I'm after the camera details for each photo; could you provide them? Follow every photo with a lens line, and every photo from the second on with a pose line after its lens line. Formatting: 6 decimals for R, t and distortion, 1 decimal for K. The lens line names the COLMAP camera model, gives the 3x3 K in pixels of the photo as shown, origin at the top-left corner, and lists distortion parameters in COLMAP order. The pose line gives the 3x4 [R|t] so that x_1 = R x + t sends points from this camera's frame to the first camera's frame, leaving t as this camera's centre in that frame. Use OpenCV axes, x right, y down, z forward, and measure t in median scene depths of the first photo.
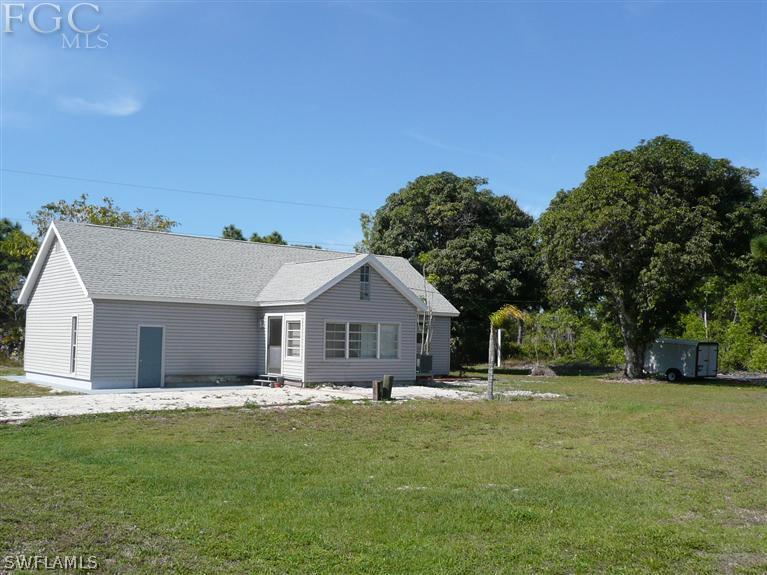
lens RADIAL K [[798.1, 0, 386.9], [0, 798.1, 302.9], [0, 0, 1]] dist [-0.023021, 0.000000]
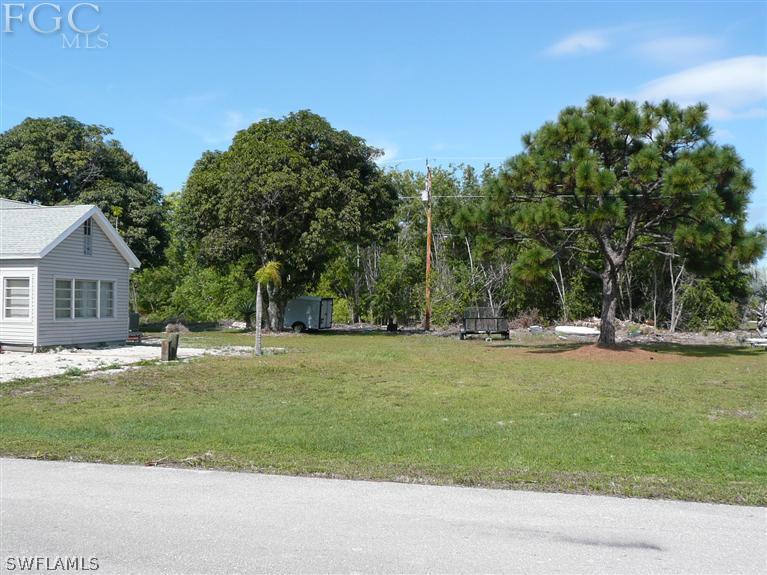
lens RADIAL K [[798.1, 0, 380.3], [0, 798.1, 294.9], [0, 0, 1]] dist [-0.023021, 0.000000]
pose [[0.805892, -0.007127, 0.592020, -0.247942], [-0.018046, 0.999167, 0.036593, 0.002308], [-0.591787, -0.040174, 0.805092, 0.050016]]
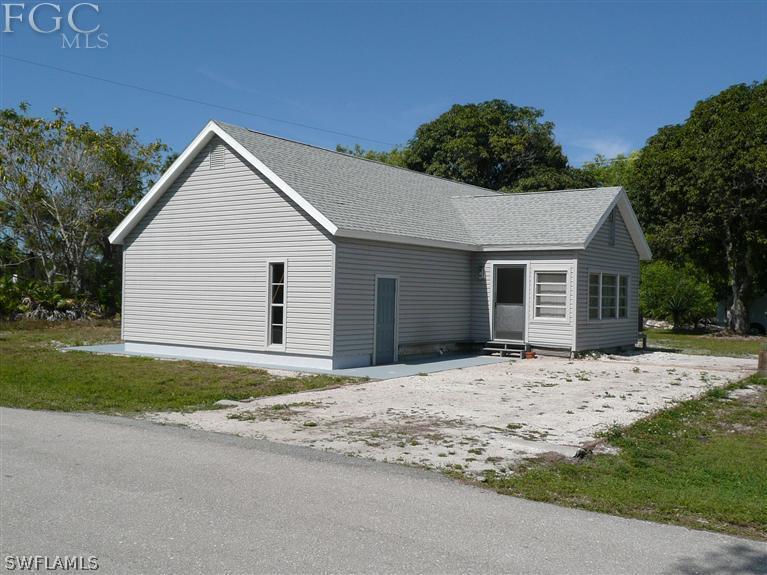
lens RADIAL K [[798.1, 0, 391.2], [0, 798.1, 305.0], [0, 0, 1]] dist [-0.023021, 0.000000]
pose [[0.965723, -0.004394, 0.259537, -0.367844], [-0.012969, 0.997791, 0.065148, 0.005841], [-0.259250, -0.066281, 0.963533, 0.242142]]
